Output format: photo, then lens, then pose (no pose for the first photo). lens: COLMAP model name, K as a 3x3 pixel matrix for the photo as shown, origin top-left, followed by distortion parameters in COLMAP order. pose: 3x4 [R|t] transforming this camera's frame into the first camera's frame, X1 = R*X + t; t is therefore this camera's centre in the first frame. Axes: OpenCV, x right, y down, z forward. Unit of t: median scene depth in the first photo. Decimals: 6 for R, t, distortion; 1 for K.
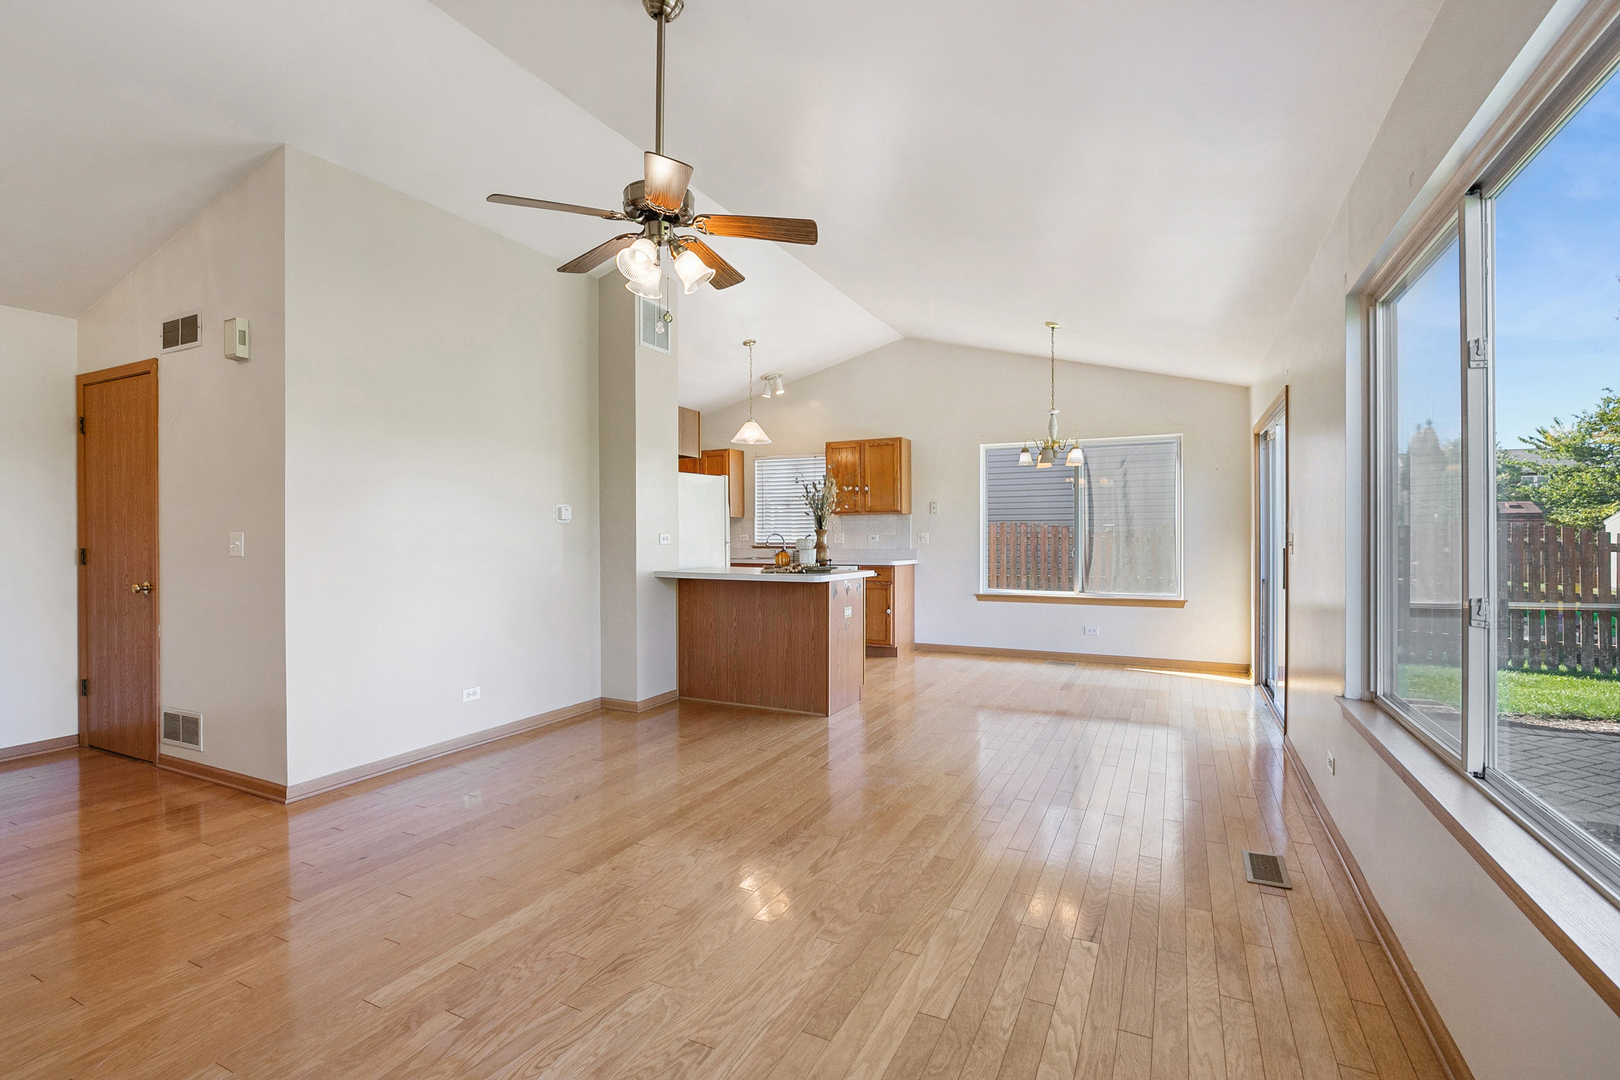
lens RADIAL K [[730.1, 0, 815.3], [0, 730.1, 535.8], [0, 0, 1]] dist [-0.018721, 0.005841]
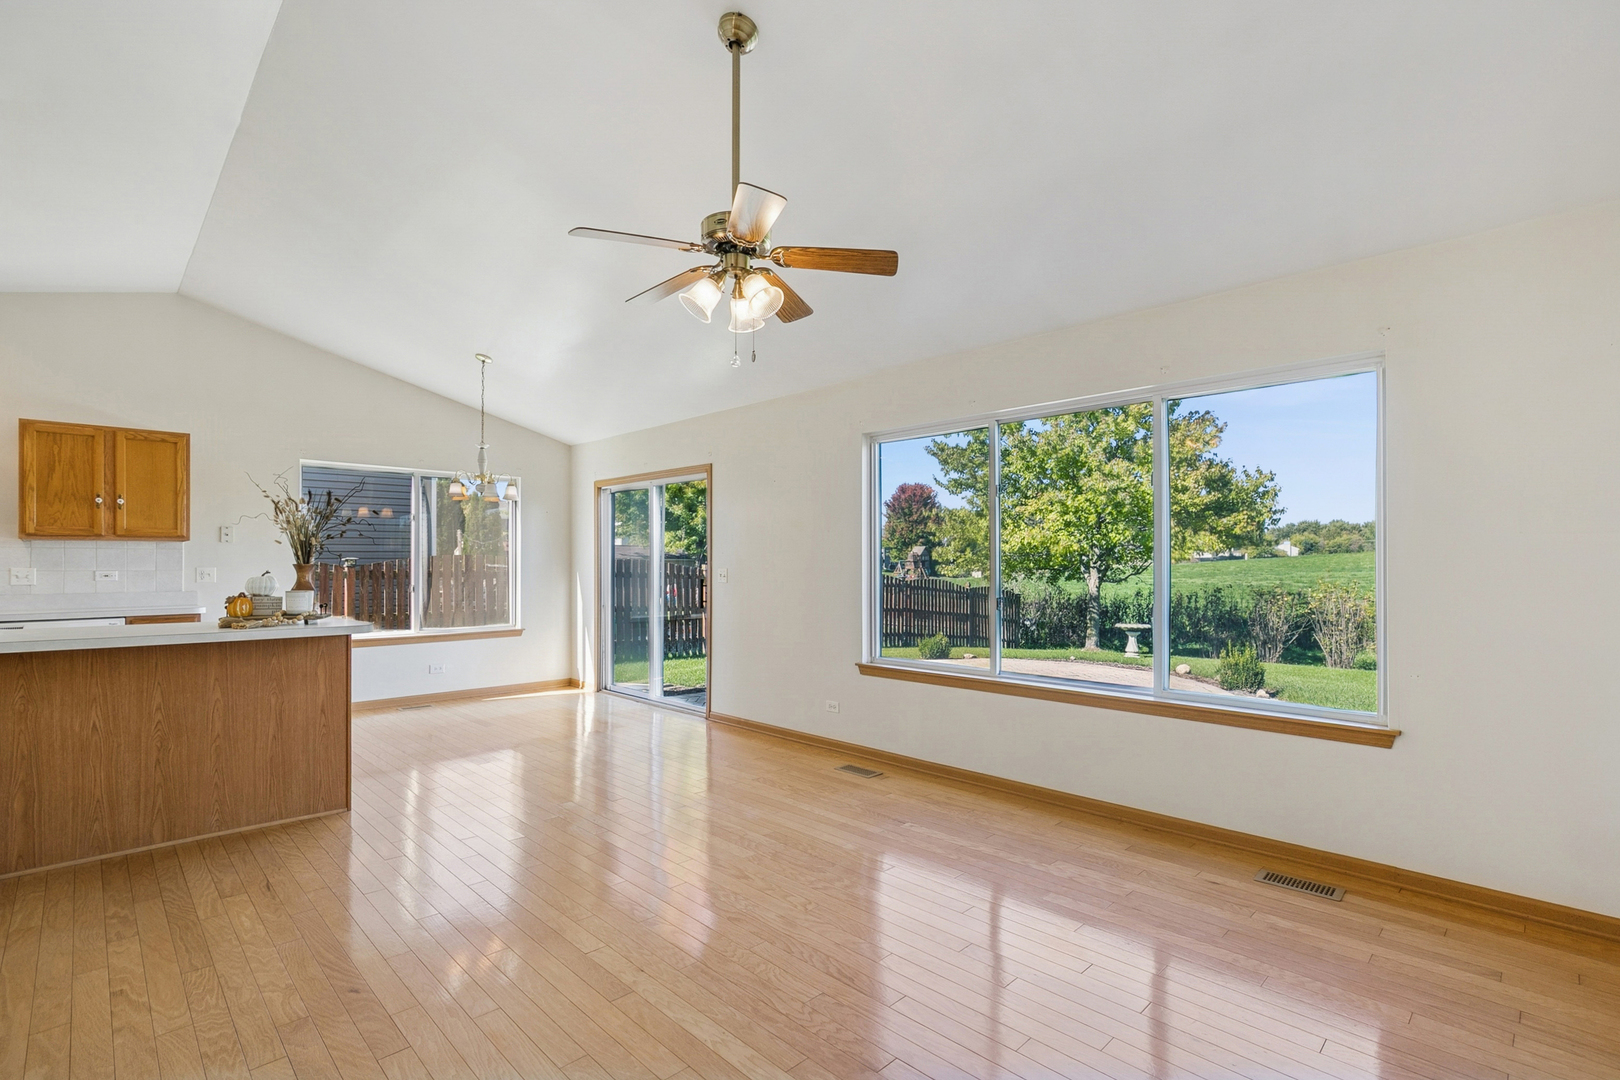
lens RADIAL K [[750.4, 0, 812.1], [0, 750.4, 559.5], [0, 0, 1]] dist [-0.013007, 0.000876]
pose [[0.329951, 0.008330, 0.943961, -0.808362], [0.004695, 0.999934, -0.010464, -0.004144], [-0.943986, 0.007884, 0.329890, 0.414176]]
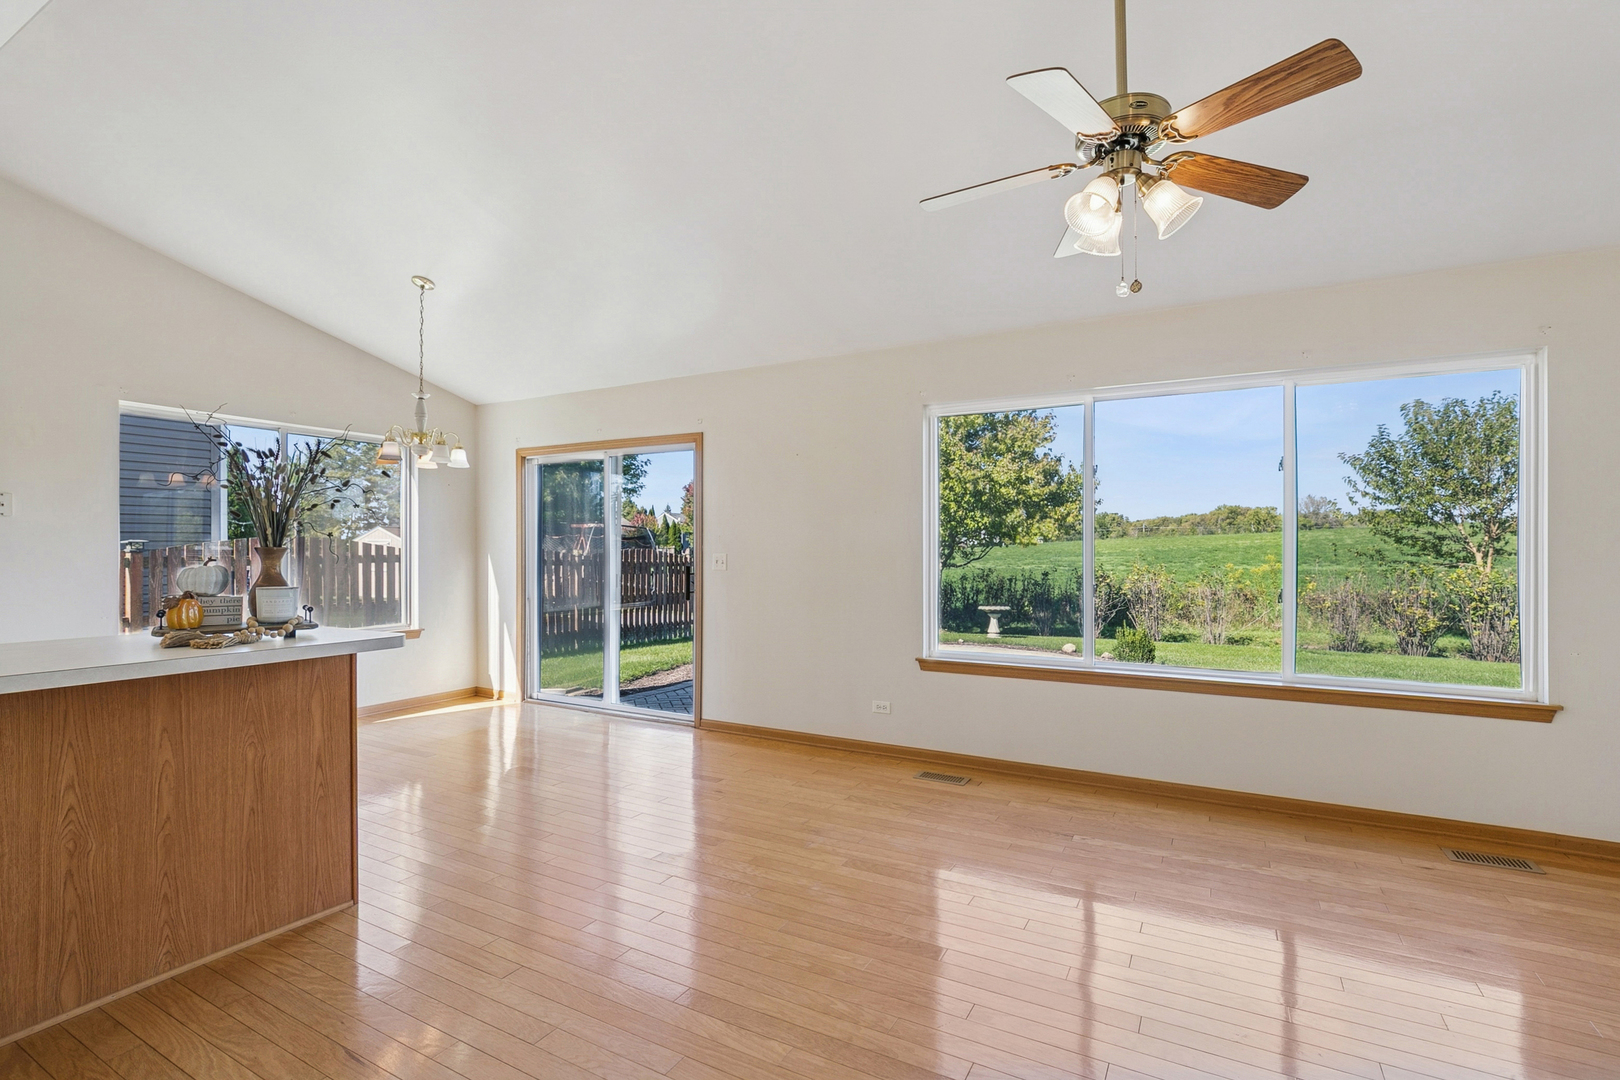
lens RADIAL K [[745.7, 0, 811.9], [0, 745.7, 550.5], [0, 0, 1]] dist [-0.019286, 0.006456]
pose [[0.048895, 0.001592, 0.998803, -0.722364], [0.004393, 0.999989, -0.001809, -0.005662], [-0.998794, 0.004476, 0.048887, 0.931067]]
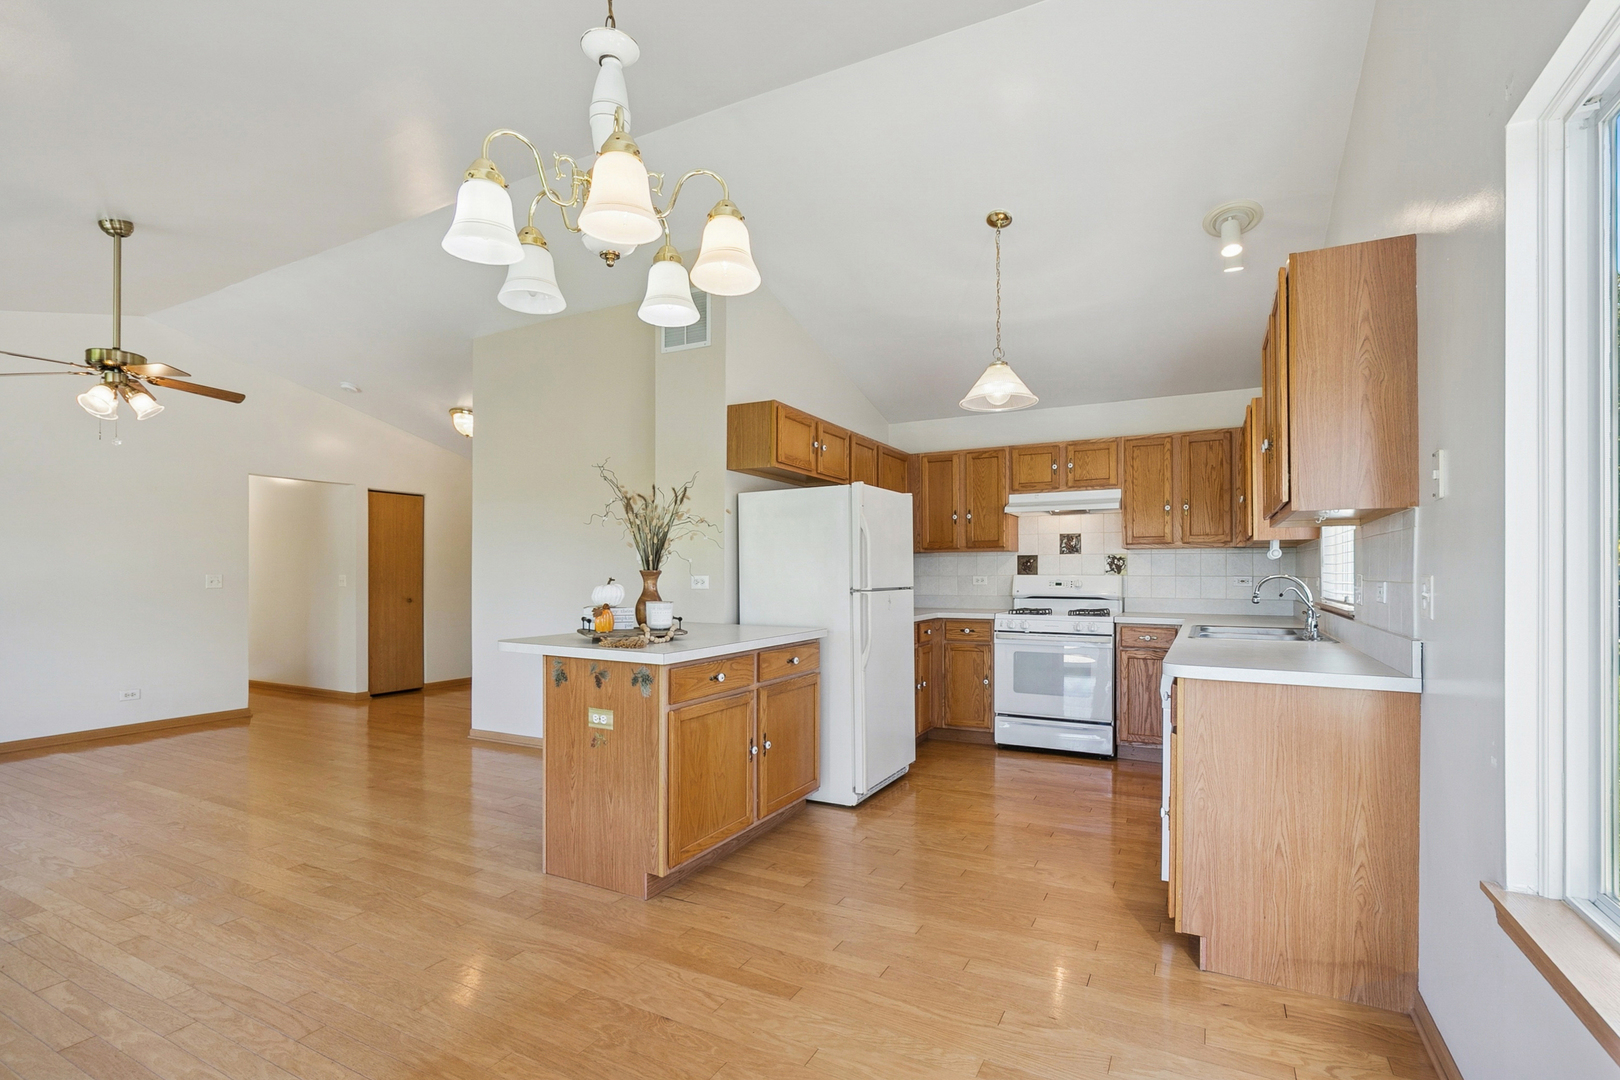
lens RADIAL K [[750.4, 0, 812.1], [0, 750.4, 559.5], [0, 0, 1]] dist [-0.013007, 0.000876]
pose [[-0.020553, -0.012867, -0.999706, 0.902024], [-0.007273, 0.999893, -0.012719, -0.017428], [0.999762, 0.007009, -0.020644, 1.721315]]
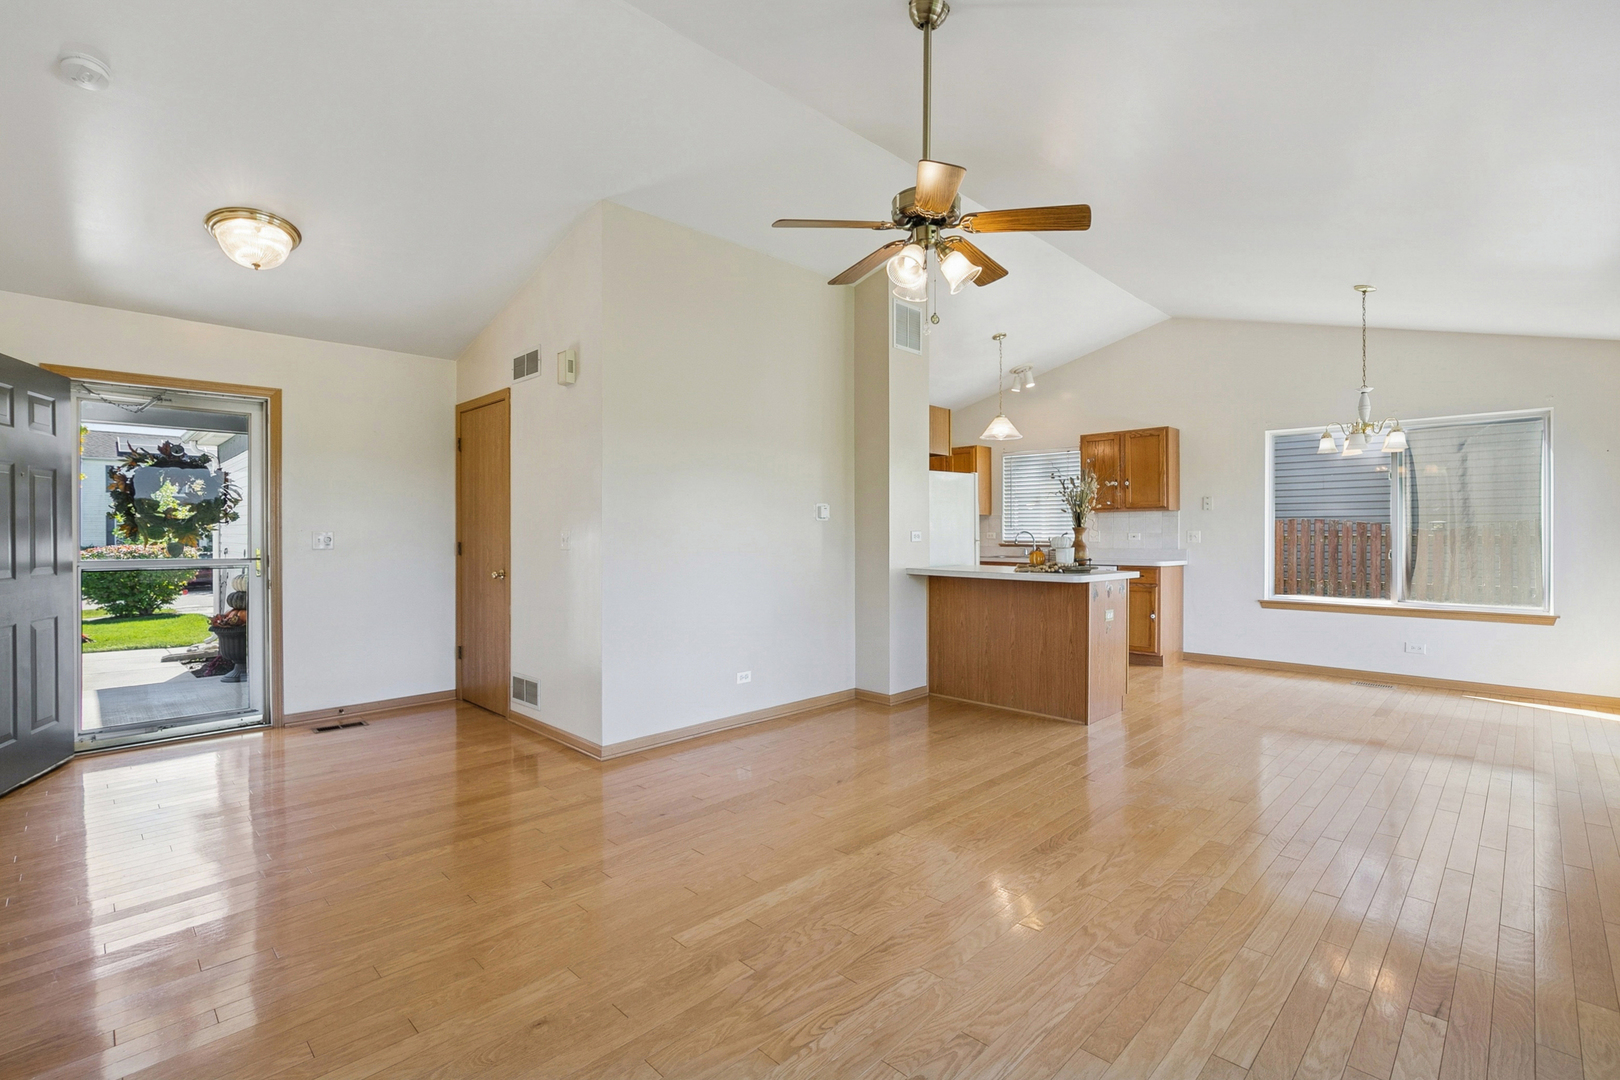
lens RADIAL K [[731.7, 0, 818.5], [0, 731.7, 532.1], [0, 0, 1]] dist [-0.018825, 0.005119]
pose [[0.949475, 0.001919, -0.313836, -0.024808], [-0.002578, 0.999995, -0.001685, 0.000273], [0.313831, 0.002409, 0.949476, -0.013655]]
